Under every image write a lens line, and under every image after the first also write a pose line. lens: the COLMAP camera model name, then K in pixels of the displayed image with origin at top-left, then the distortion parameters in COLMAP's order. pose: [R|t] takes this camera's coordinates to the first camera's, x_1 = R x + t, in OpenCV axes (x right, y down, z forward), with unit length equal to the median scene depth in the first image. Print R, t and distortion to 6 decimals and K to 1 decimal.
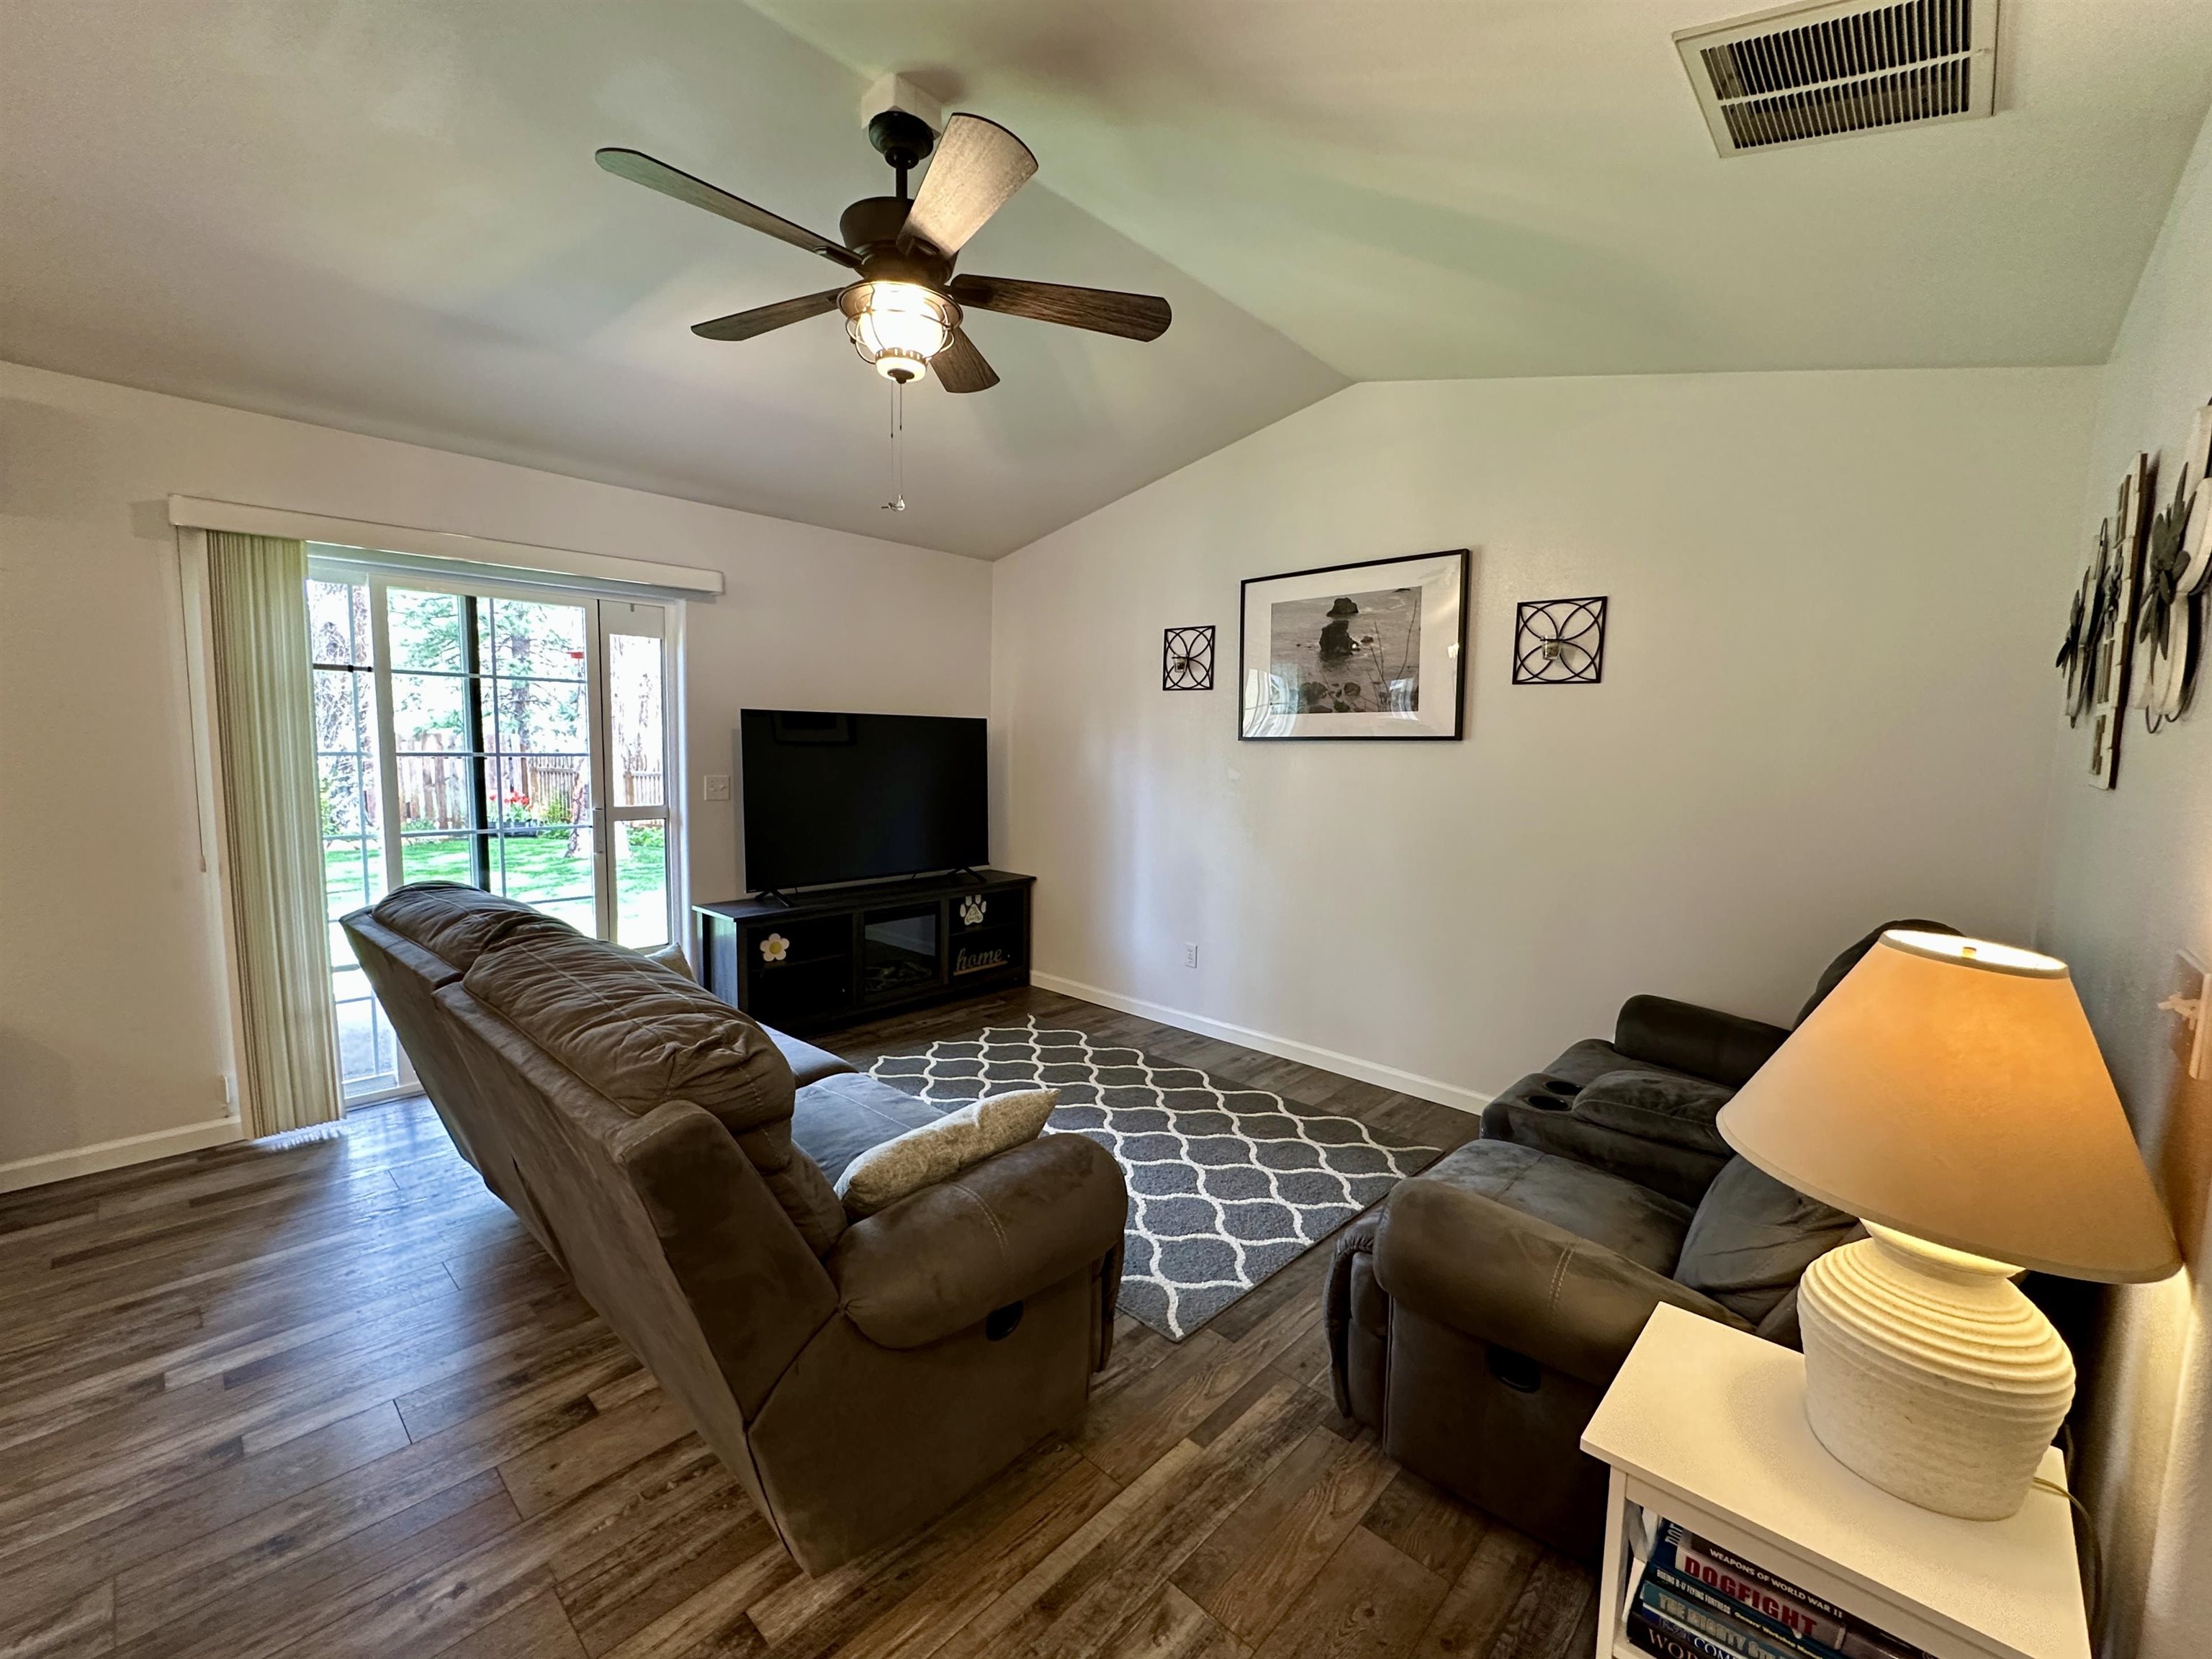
lens RADIAL K [[912.4, 0, 1108.1], [0, 912.4, 832.9], [0, 0, 1]] dist [-0.005000, 0.001374]
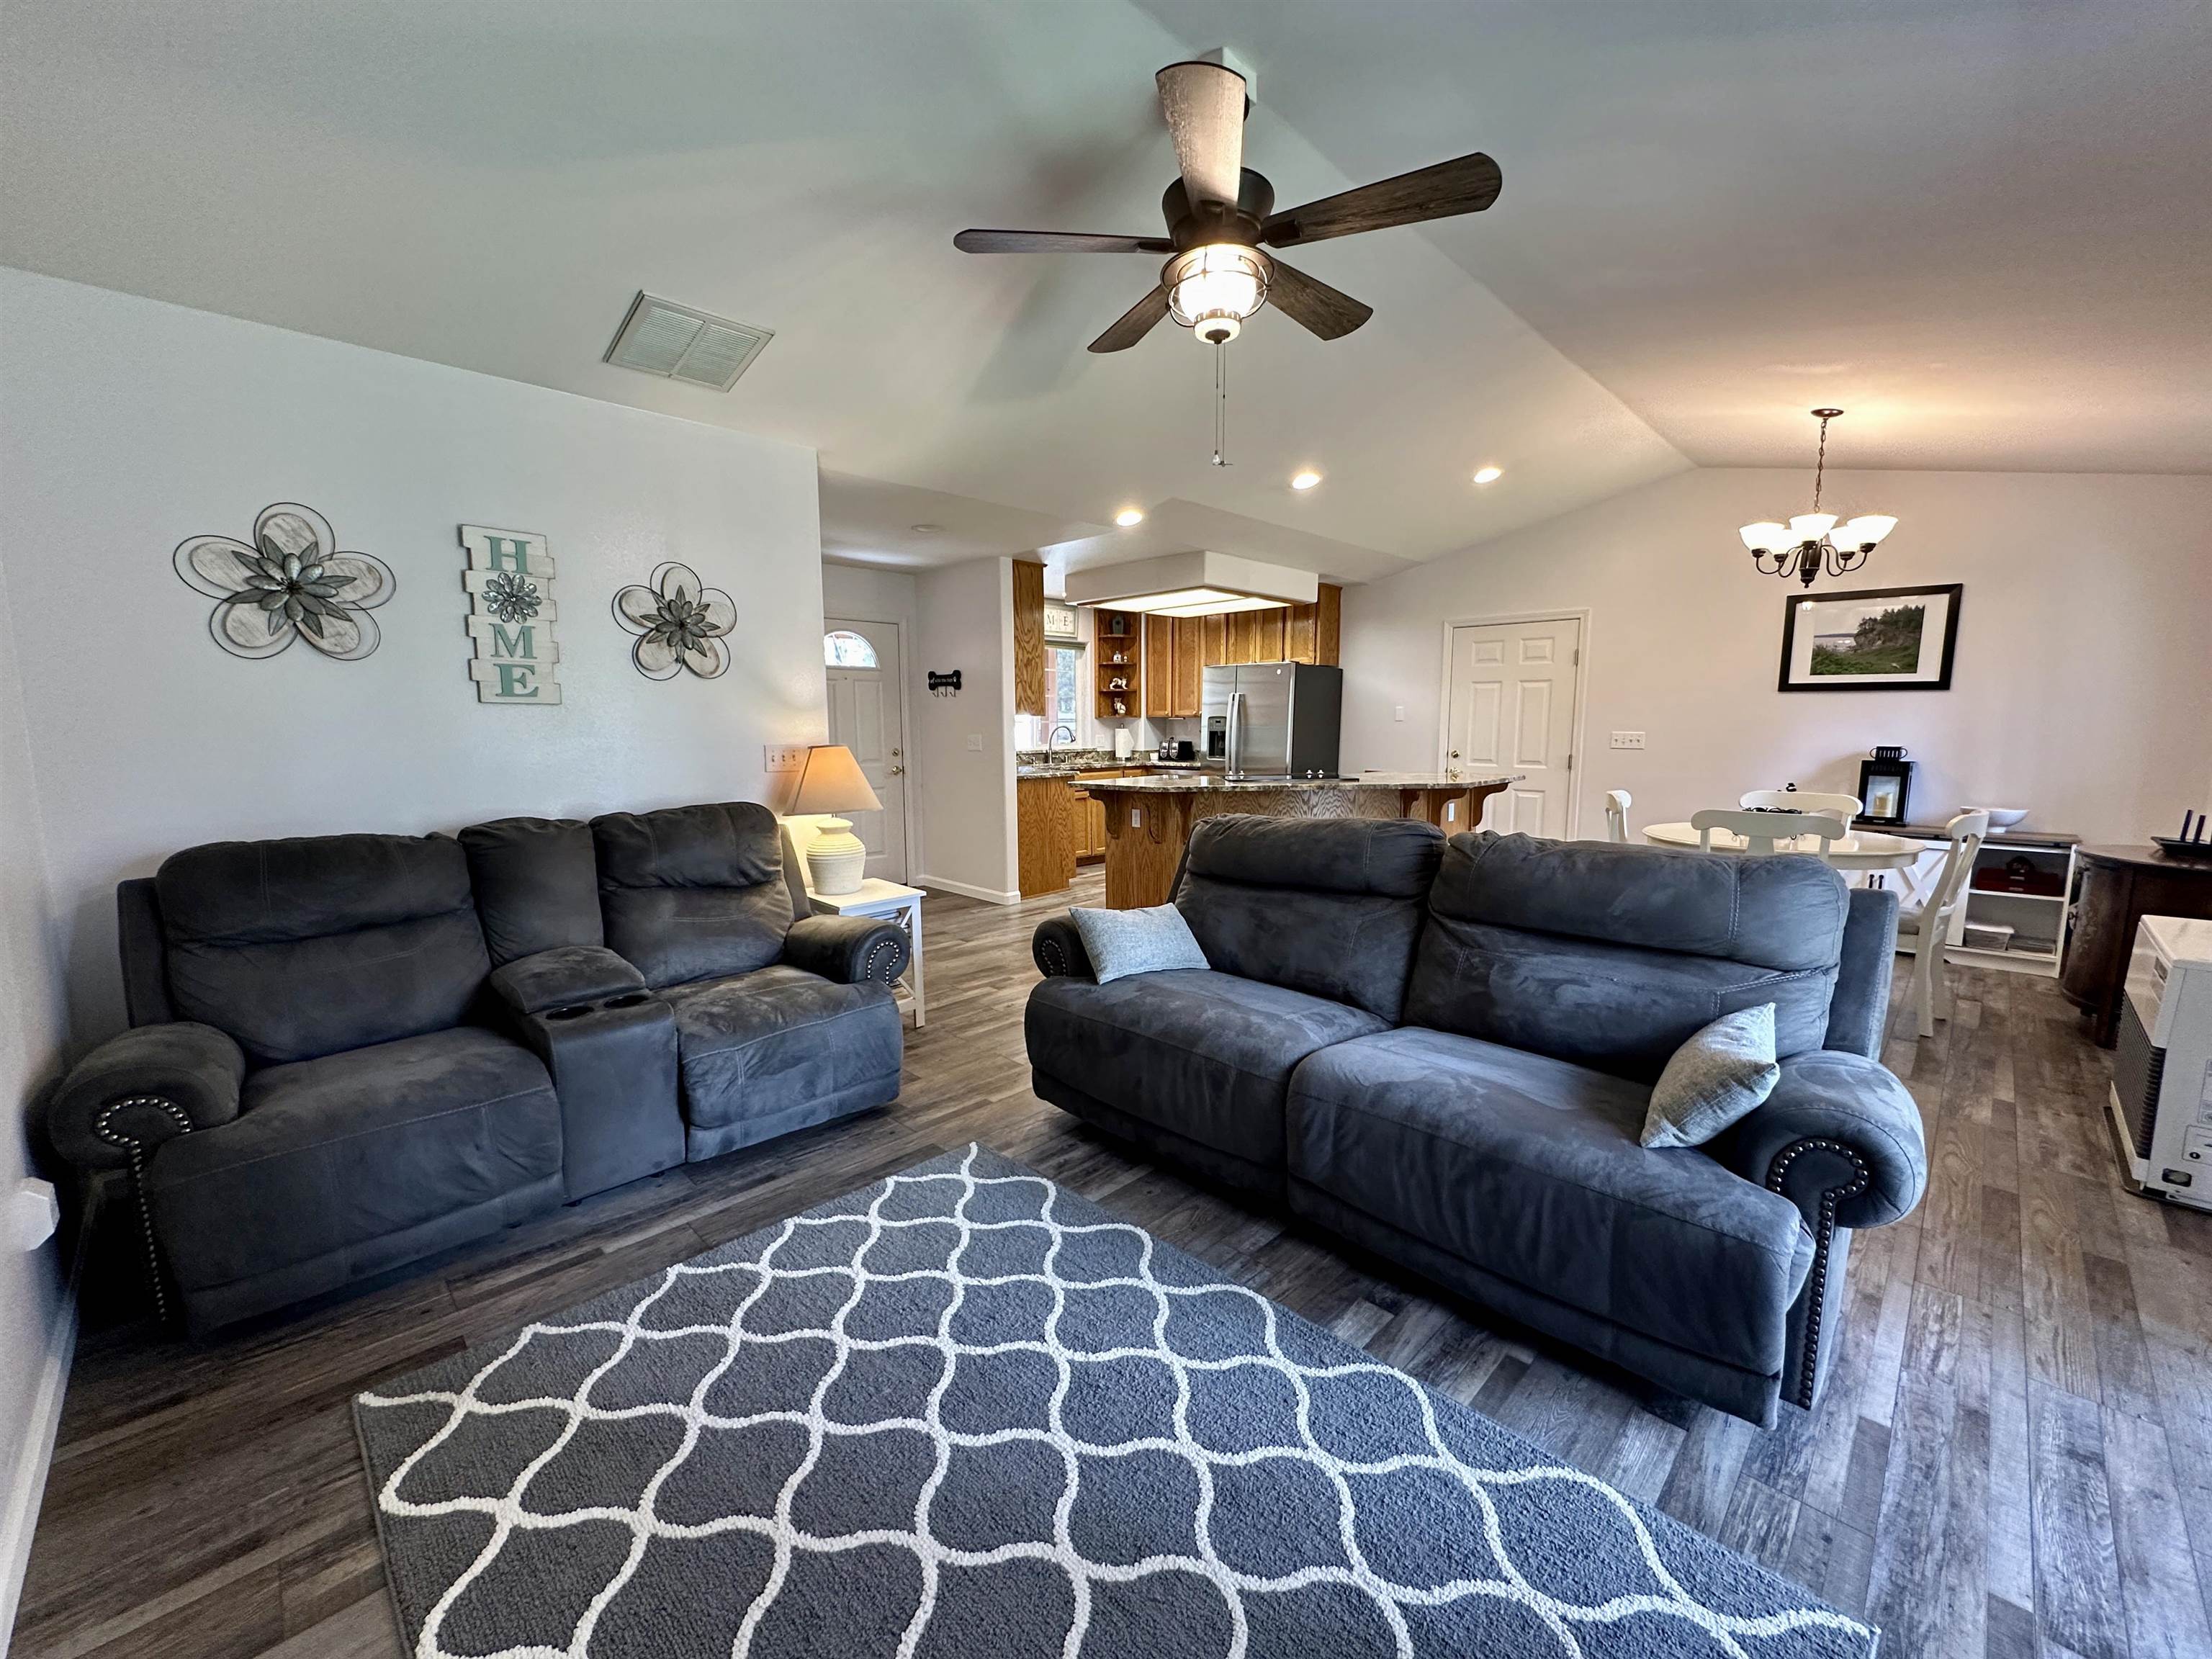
lens RADIAL K [[881.0, 0, 1107.3], [0, 881.0, 830.4], [0, 0, 1]] dist [-0.005094, 0.000988]
pose [[-0.998914, -0.023782, 0.040056, -0.087898], [-0.014010, 0.973424, 0.228579, -0.099333], [-0.044427, 0.227770, -0.972701, 1.227123]]
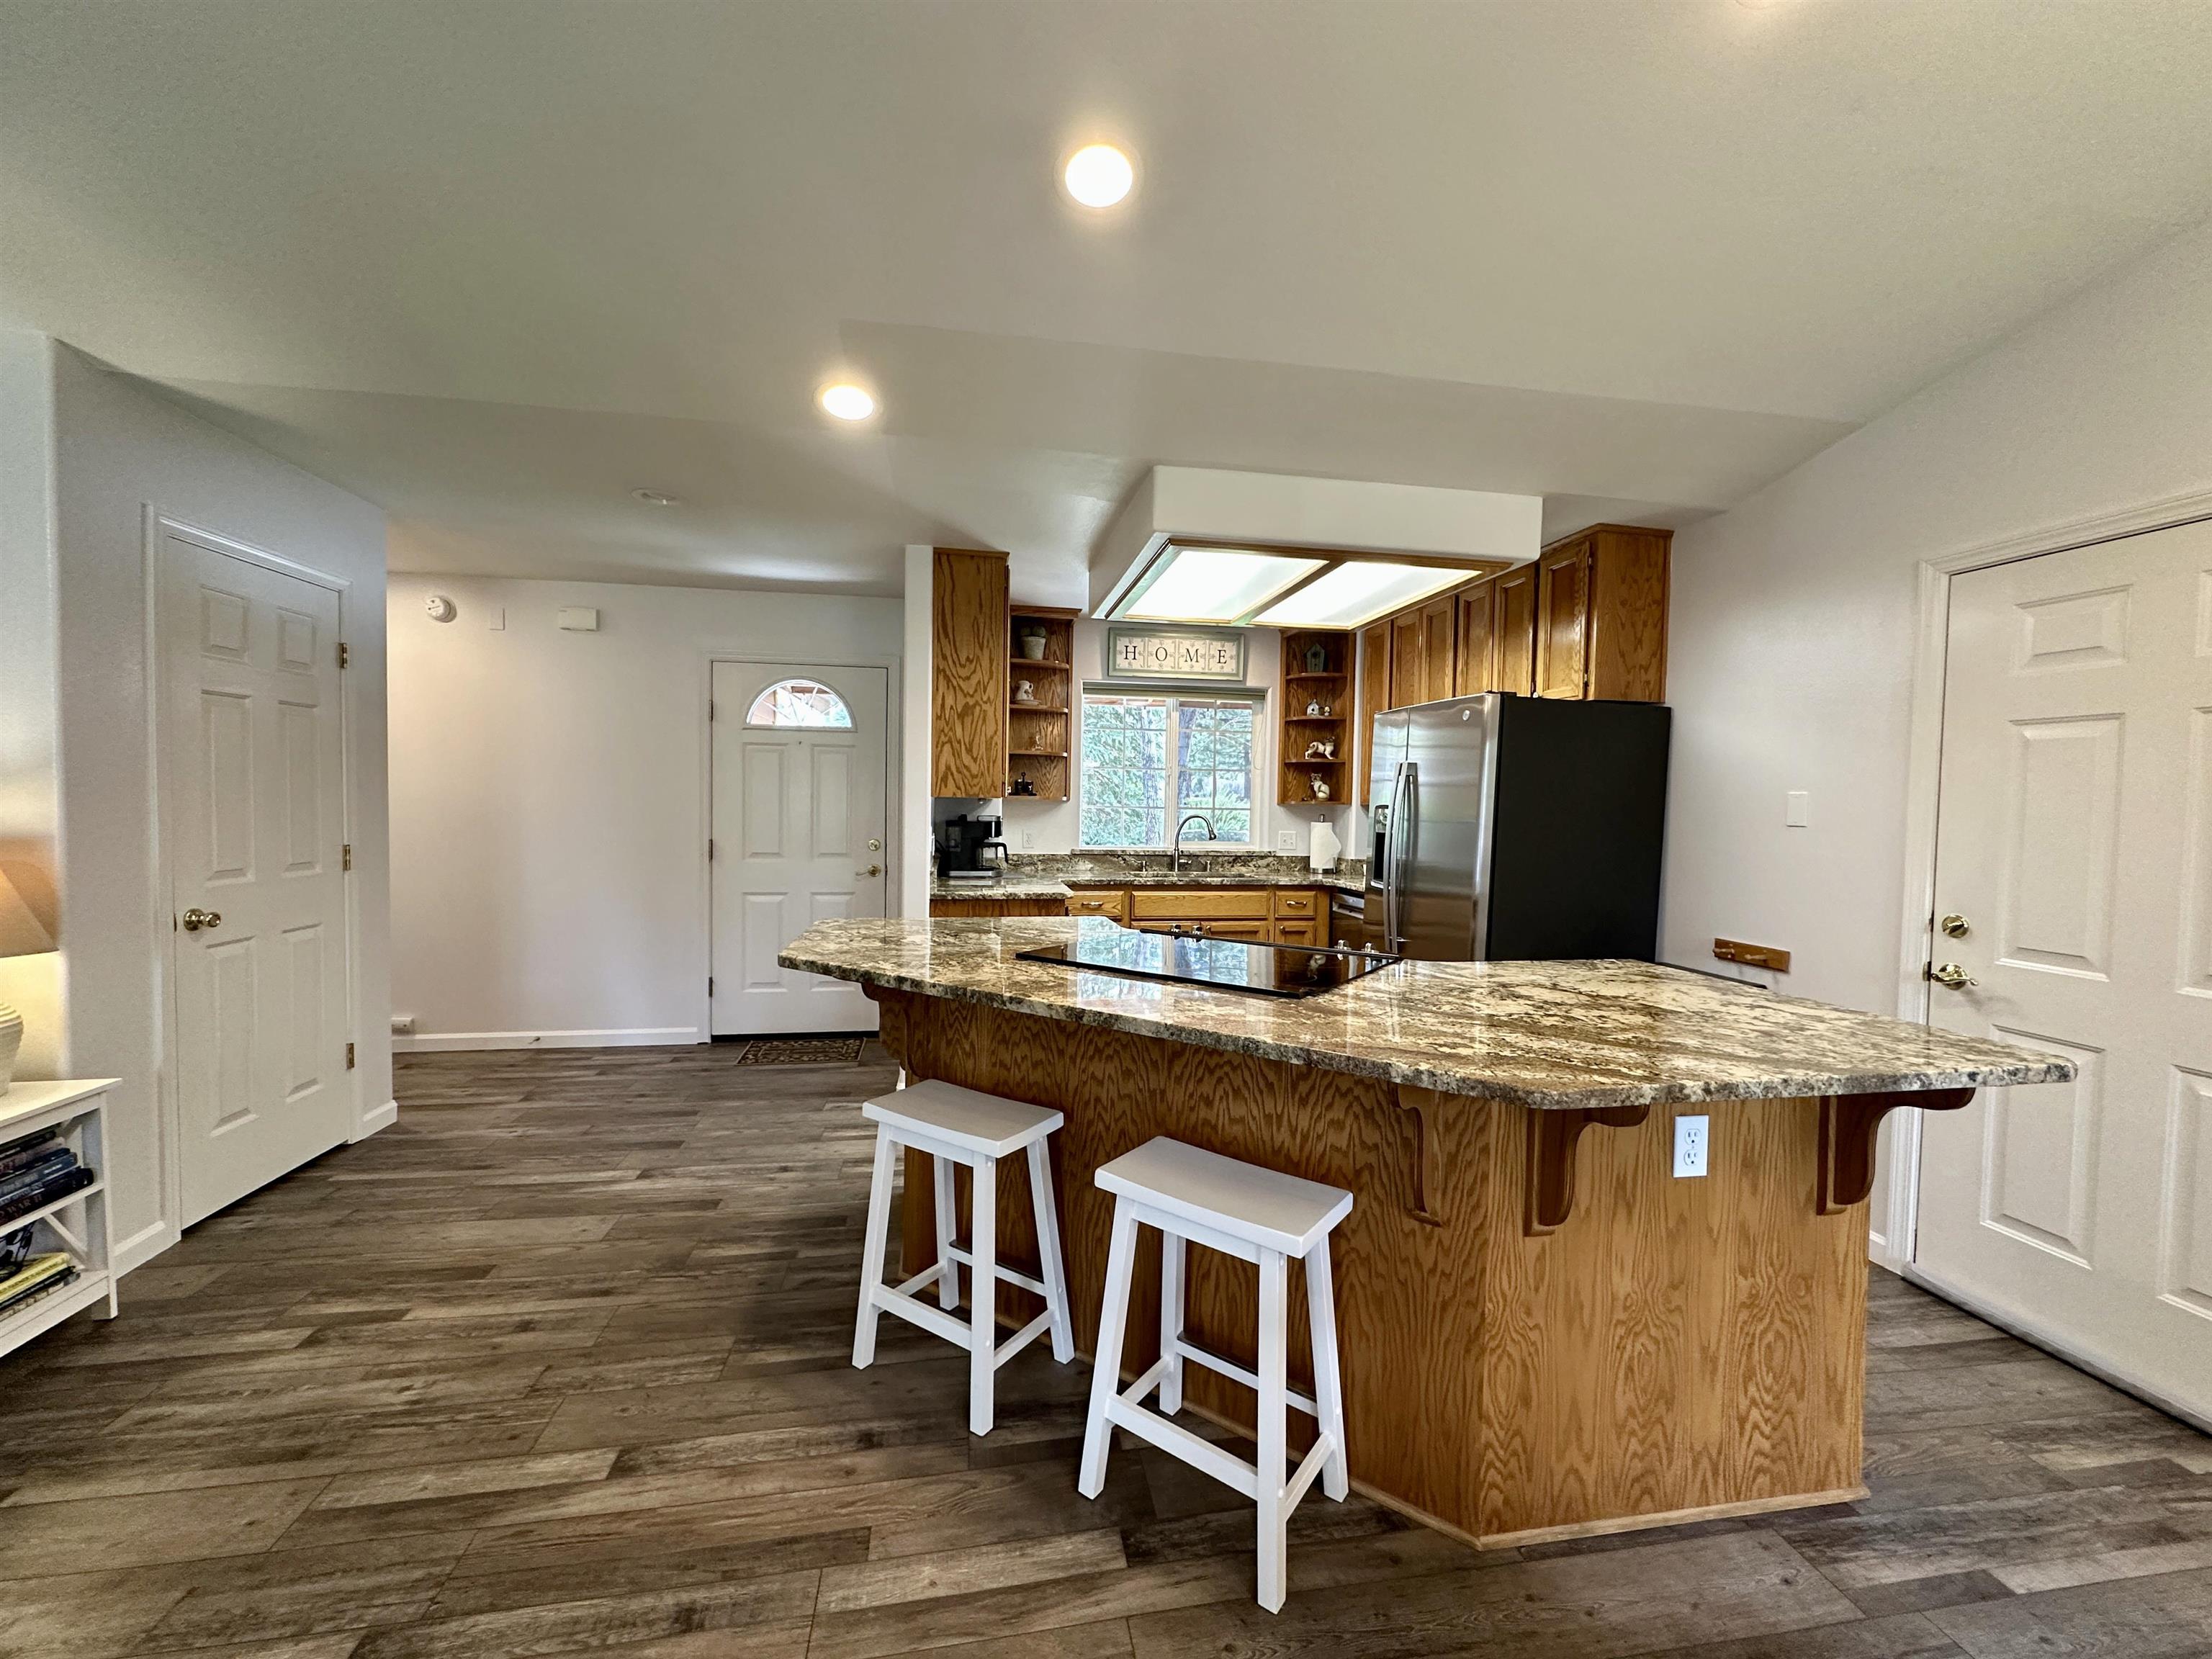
lens RADIAL K [[881.0, 0, 1107.3], [0, 881.0, 830.4], [0, 0, 1]] dist [-0.005094, 0.000988]
pose [[-0.790535, -0.057843, 0.609678, -0.631499], [0.029473, 0.990783, 0.132216, -0.017986], [-0.611707, 0.122491, -0.781544, 0.249766]]
